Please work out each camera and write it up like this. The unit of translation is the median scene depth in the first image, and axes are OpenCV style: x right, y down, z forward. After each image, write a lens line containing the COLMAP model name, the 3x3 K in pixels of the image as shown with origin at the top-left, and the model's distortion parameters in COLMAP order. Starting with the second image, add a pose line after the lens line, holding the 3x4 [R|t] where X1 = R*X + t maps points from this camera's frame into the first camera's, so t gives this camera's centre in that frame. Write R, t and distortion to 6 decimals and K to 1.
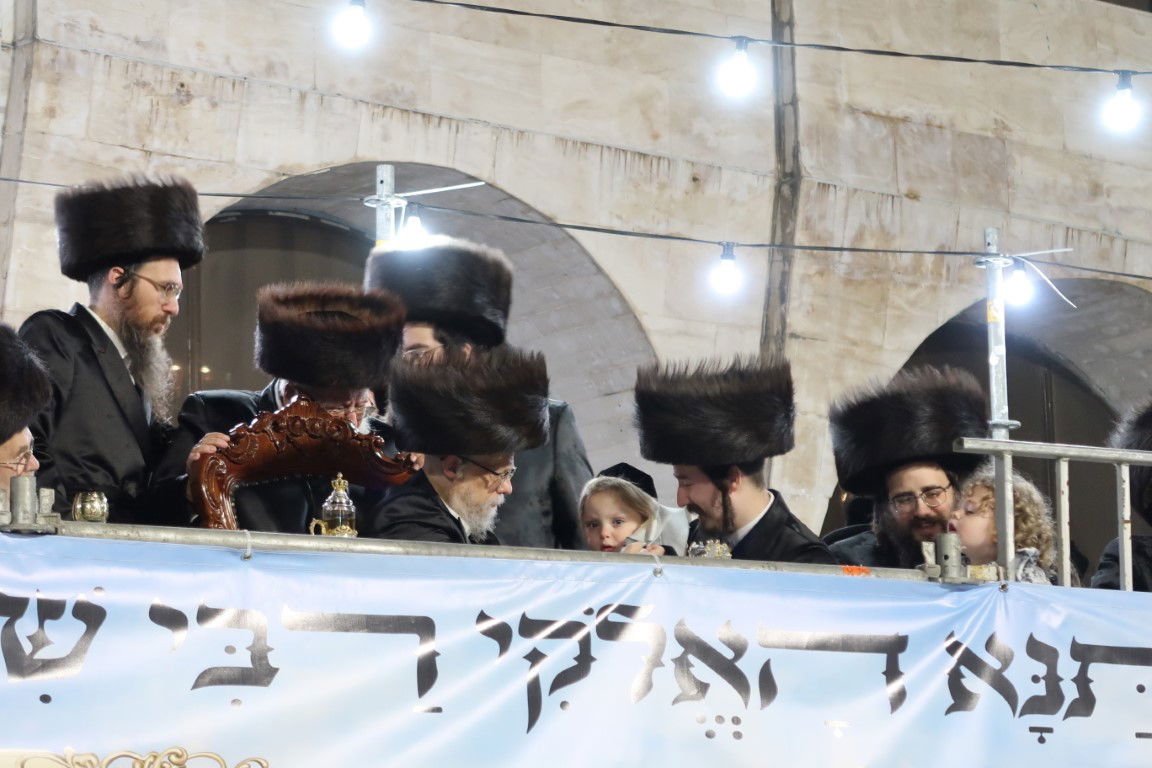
lens RADIAL K [[4130.7, 0, 585.0], [0, 4130.7, 384.7], [0, 0, 1]] dist [-0.003628, 0.000000]
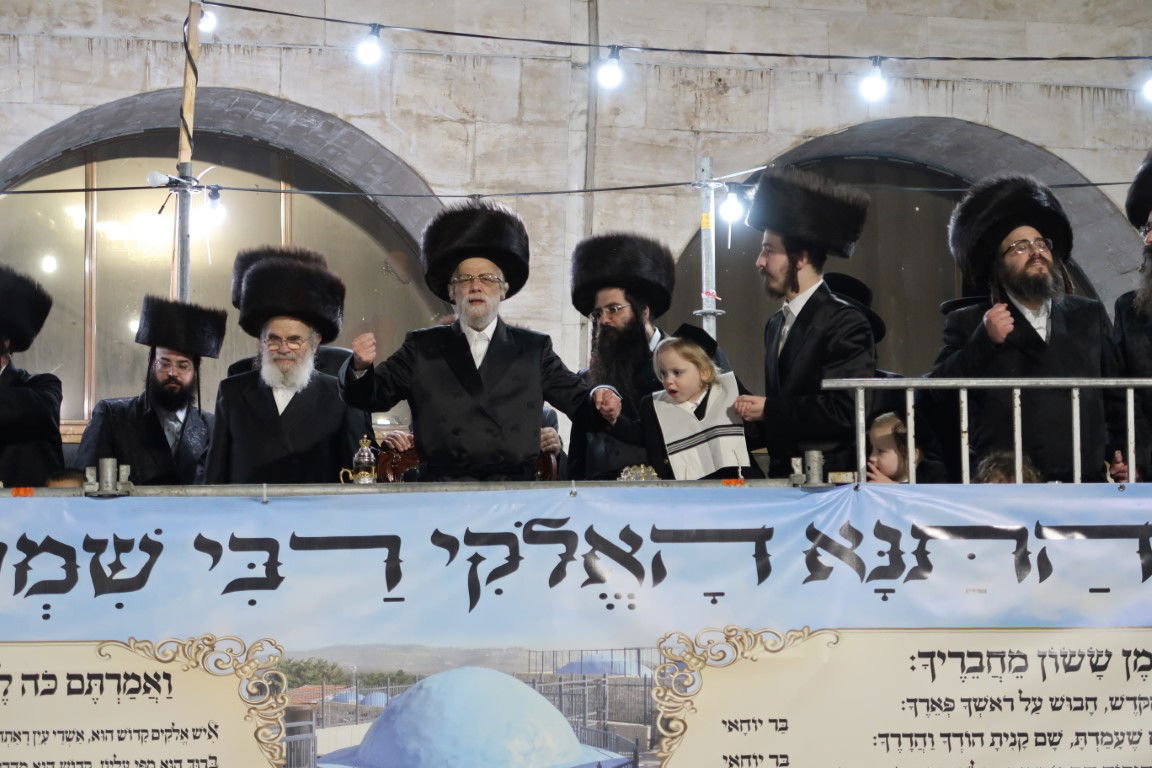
lens RADIAL K [[3304.5, 0, 571.7], [0, 3304.5, 287.9], [0, 0, 1]] dist [0.024965, 0.000000]
pose [[0.924043, -0.063299, -0.377012, 0.431476], [0.075009, 0.997047, 0.016444, -0.042143], [0.374858, -0.043474, 0.926062, -0.049128]]
